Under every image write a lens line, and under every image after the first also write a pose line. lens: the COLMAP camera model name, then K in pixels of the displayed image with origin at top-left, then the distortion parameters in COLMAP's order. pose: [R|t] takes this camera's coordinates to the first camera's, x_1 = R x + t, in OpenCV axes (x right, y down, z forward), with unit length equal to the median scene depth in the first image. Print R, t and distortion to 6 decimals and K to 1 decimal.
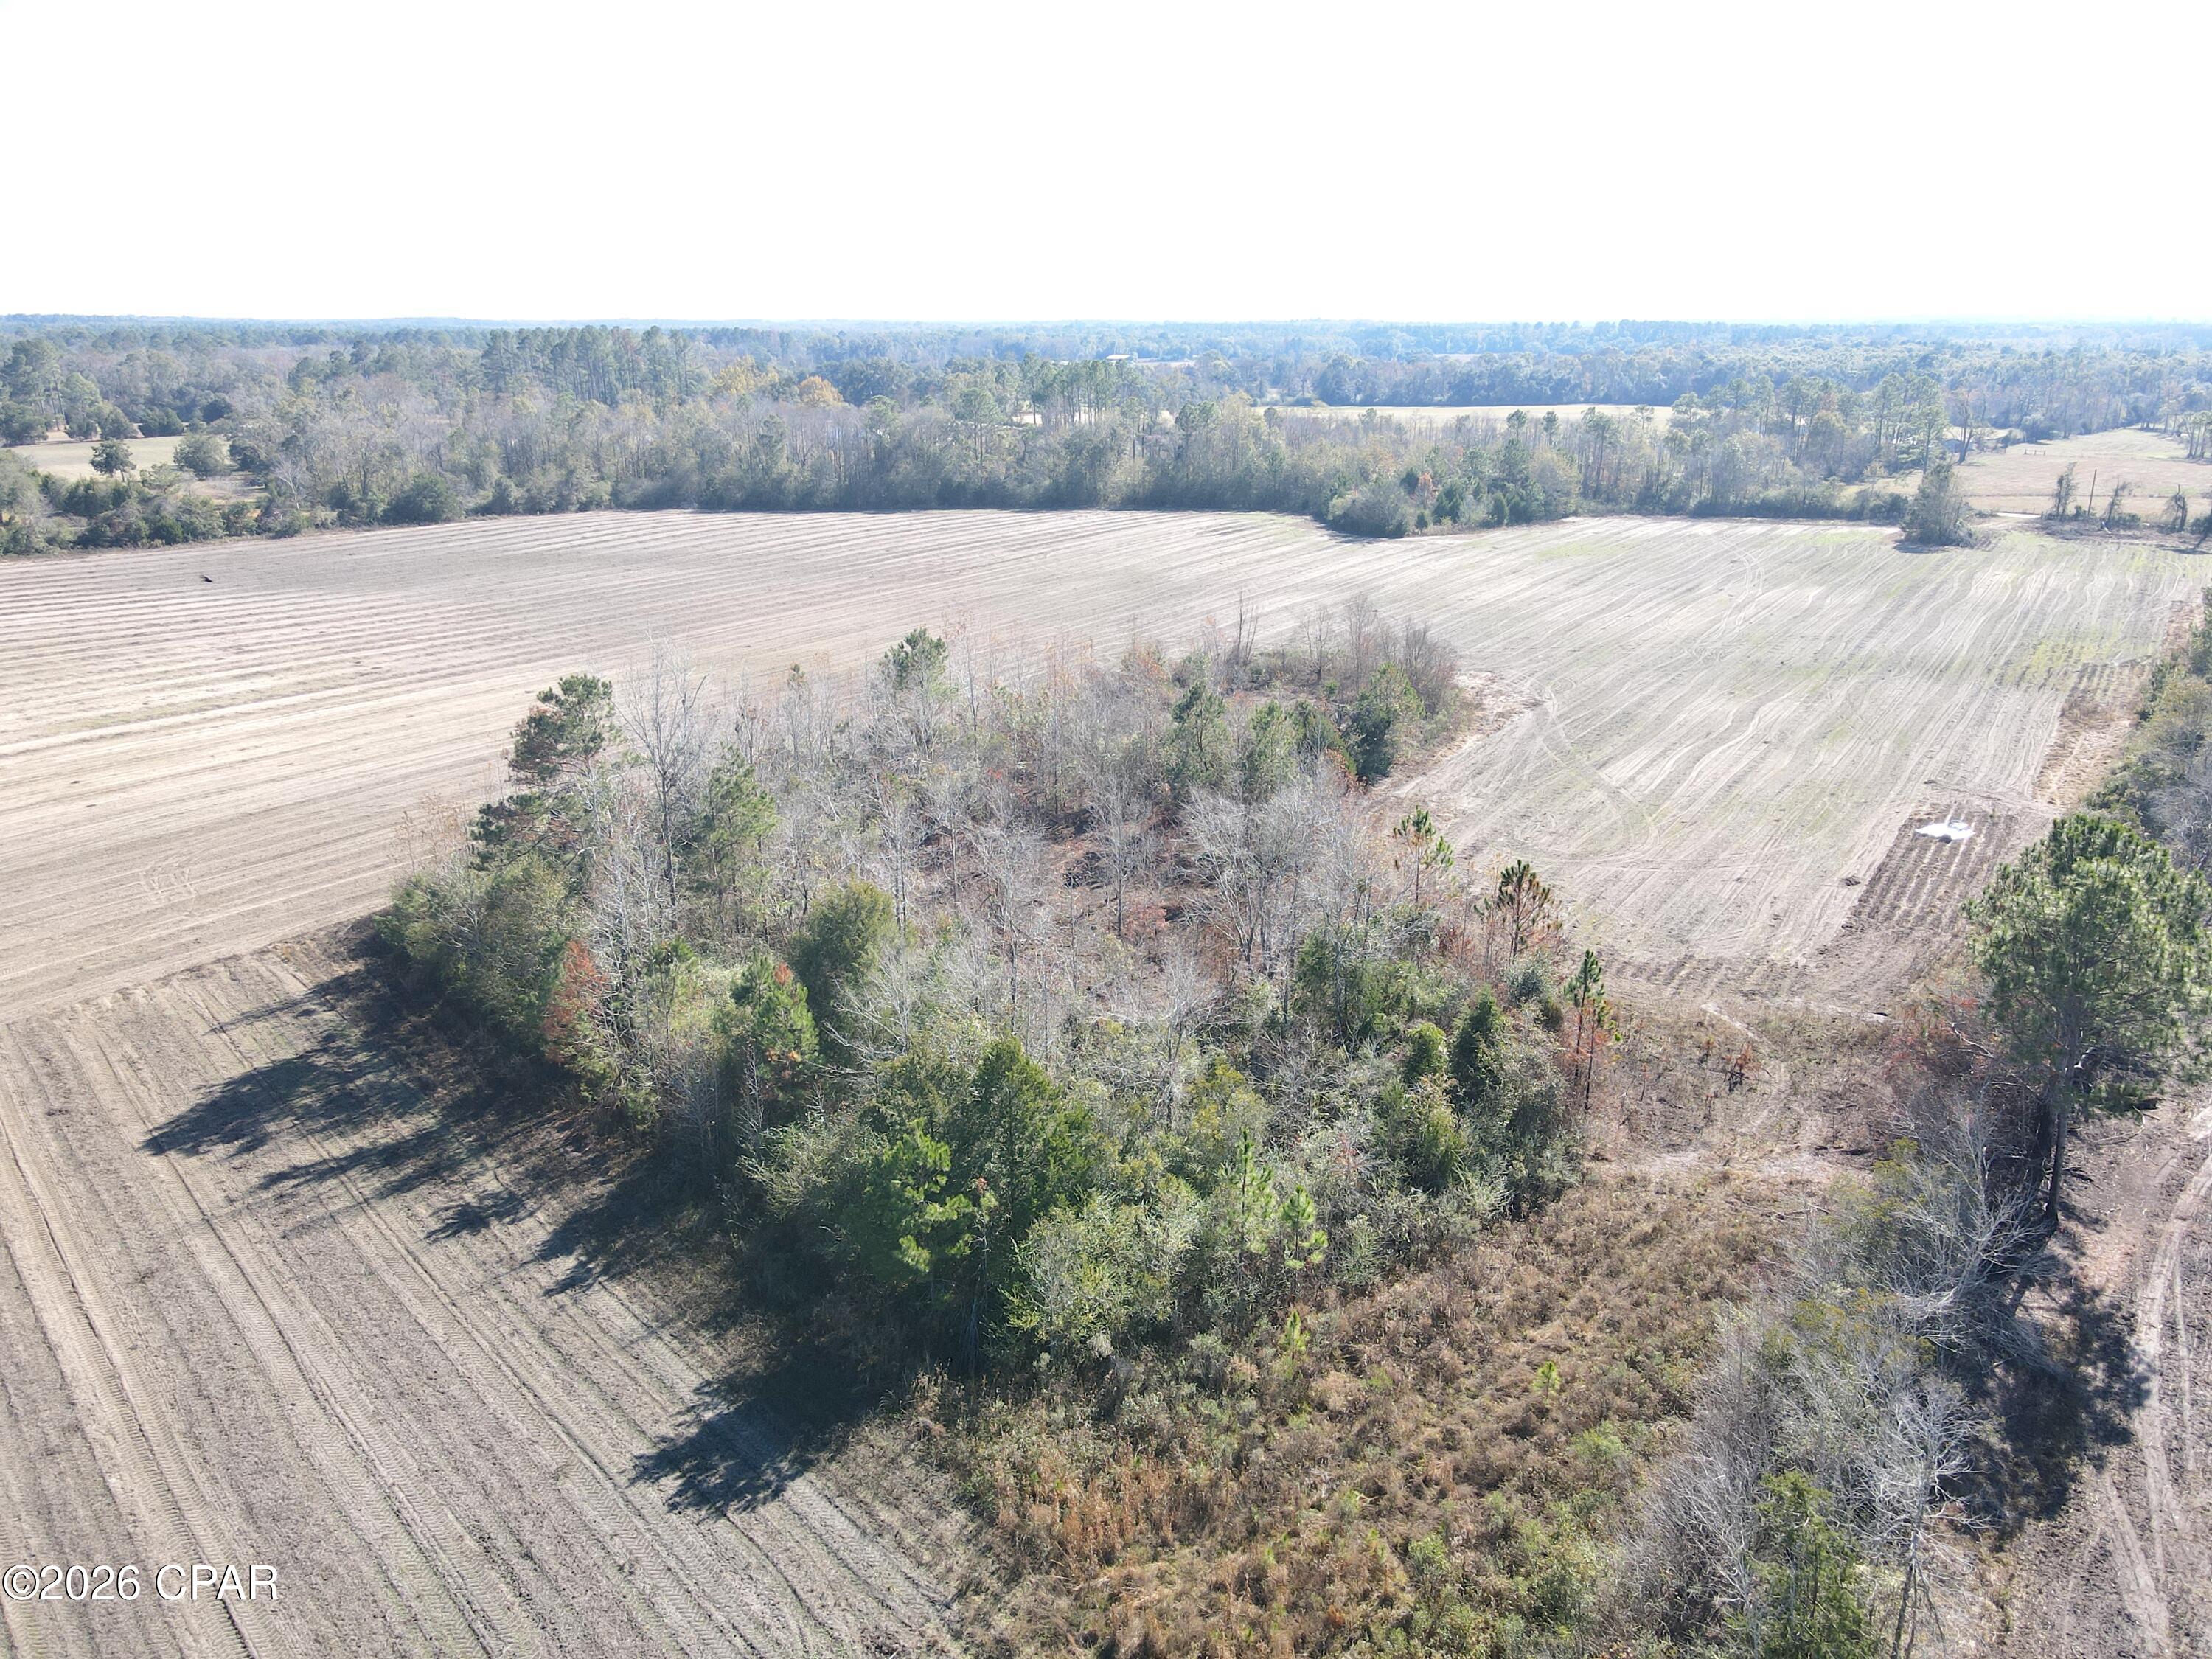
lens RADIAL K [[1626.1, 0, 1091.1], [0, 1626.1, 833.4], [0, 0, 1]] dist [-0.000548, 0.026746]
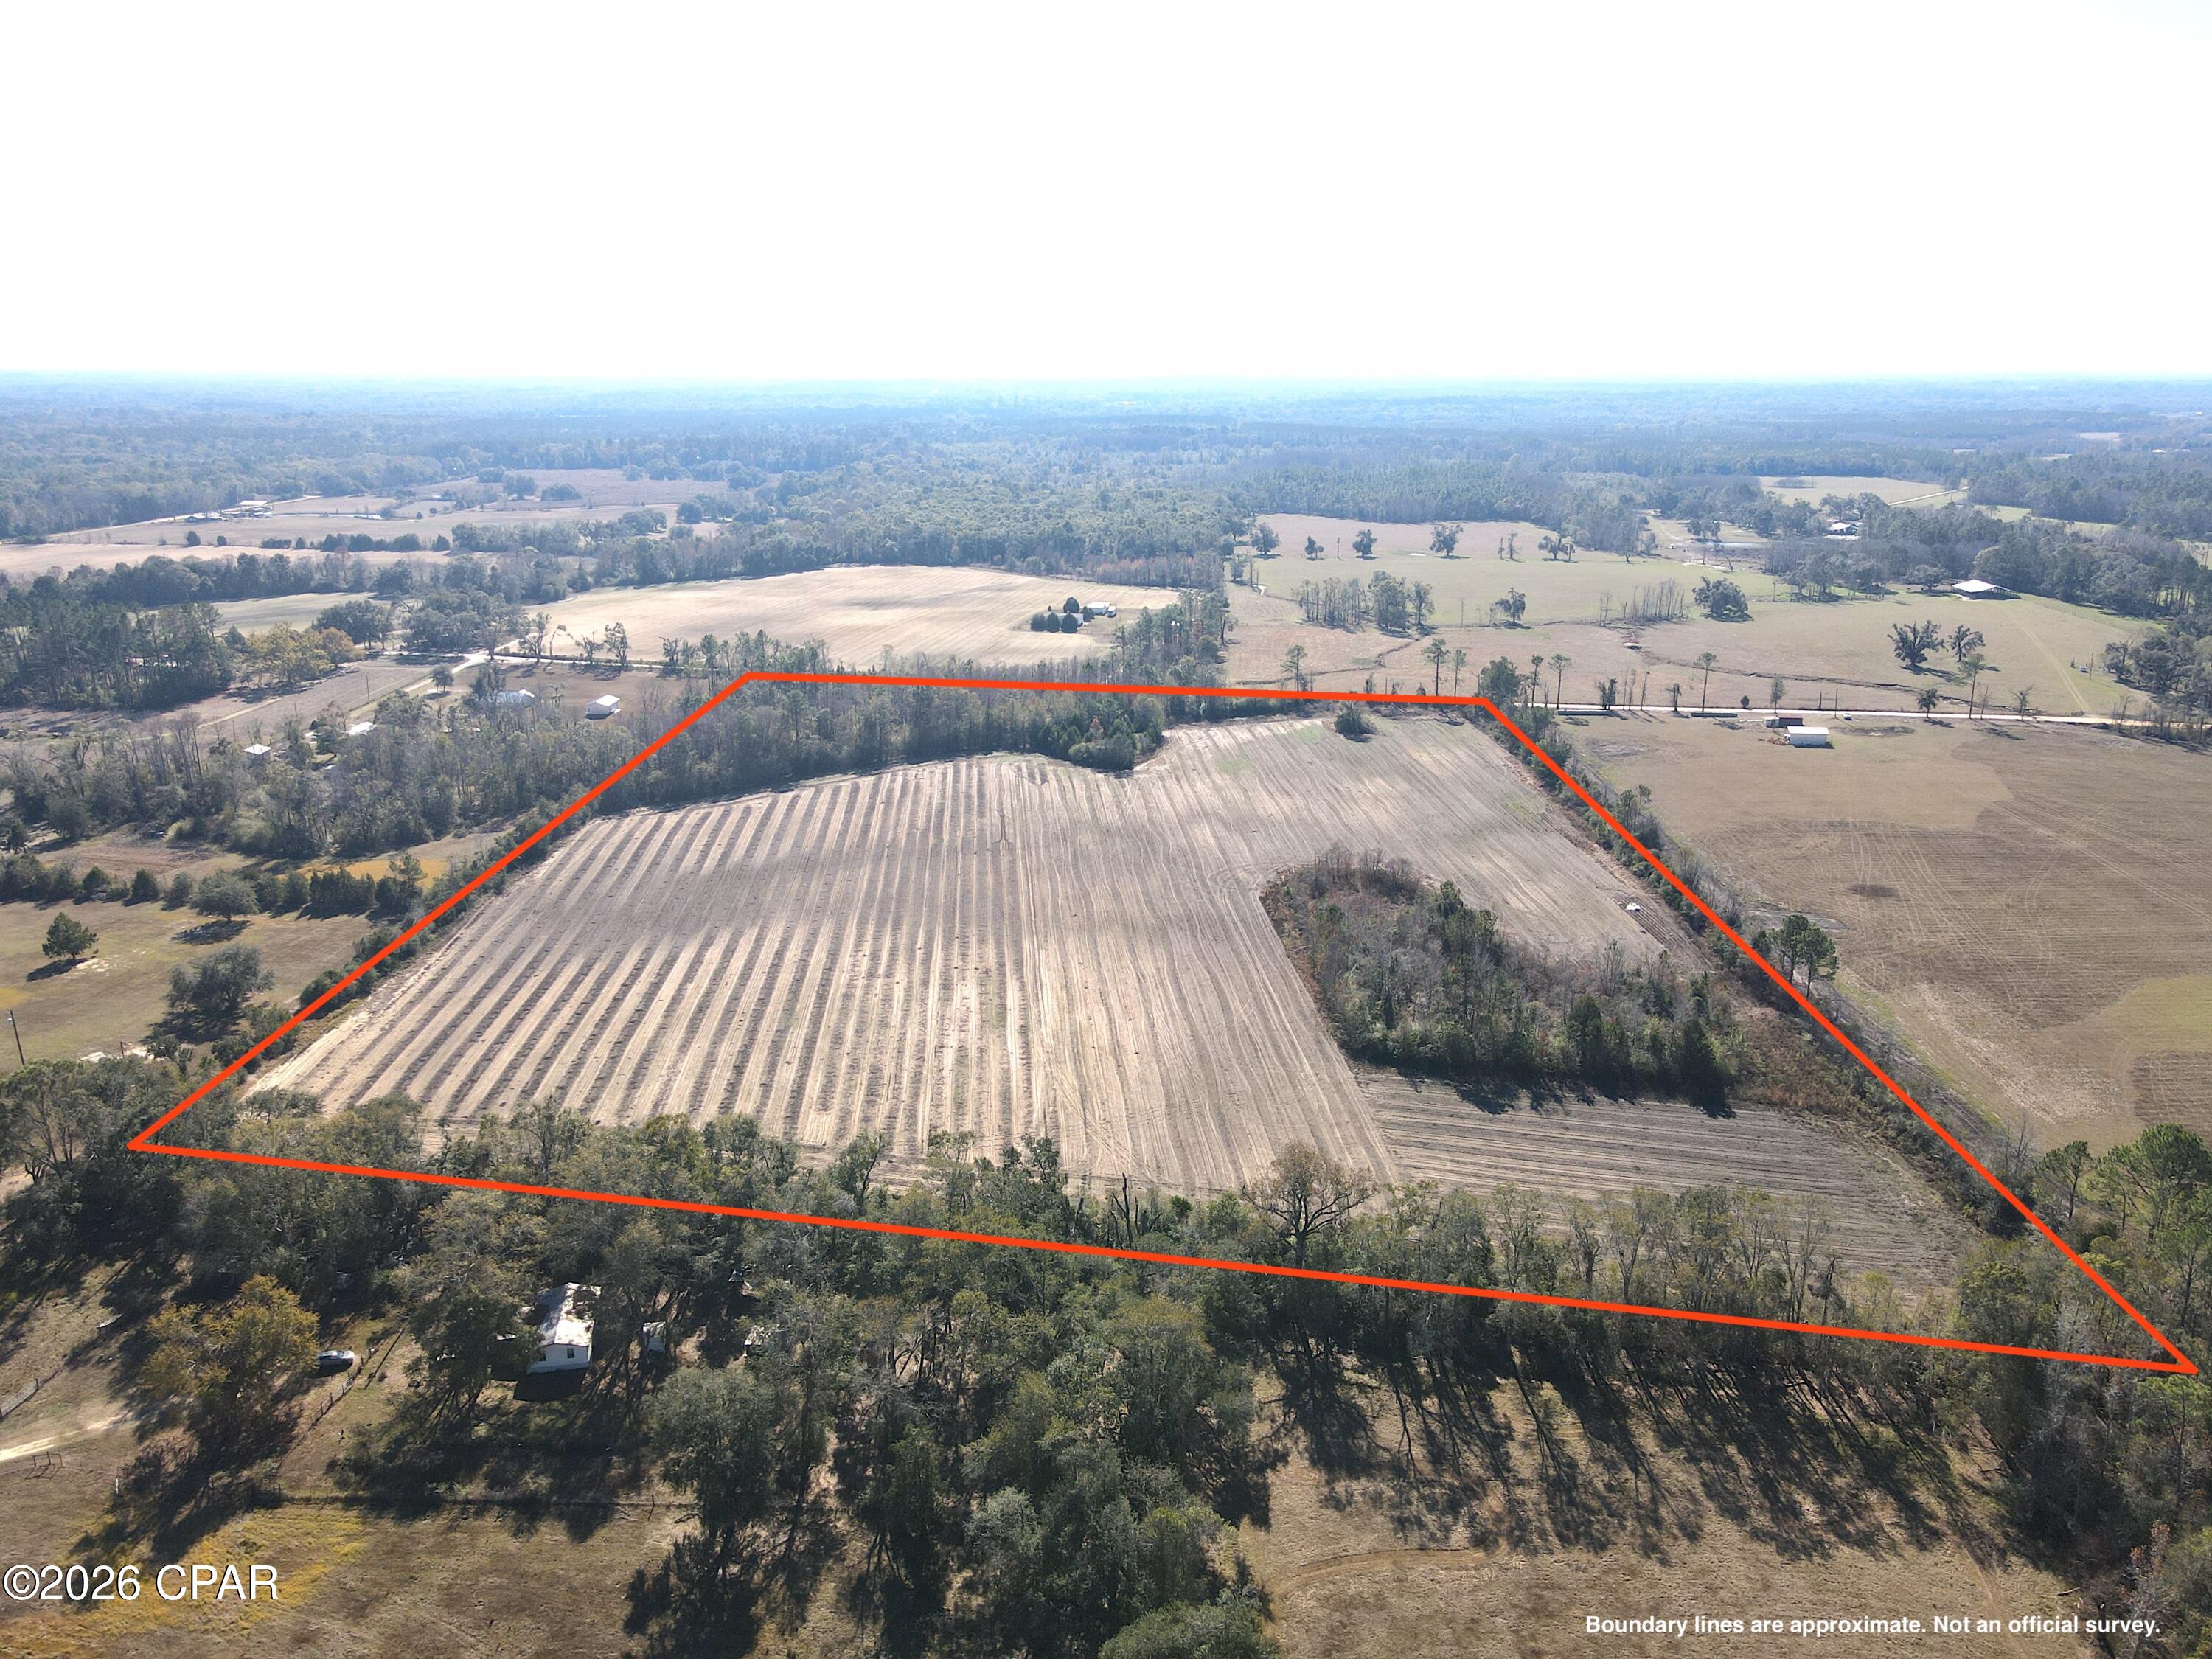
lens RADIAL K [[1626.1, 0, 1091.1], [0, 1626.1, 833.4], [0, 0, 1]] dist [-0.000548, 0.026746]
pose [[0.798160, -0.169002, 0.578255, -1.728317], [0.182260, 0.982605, 0.035606, -0.370076], [-0.574214, 0.076973, 0.815079, -0.760649]]
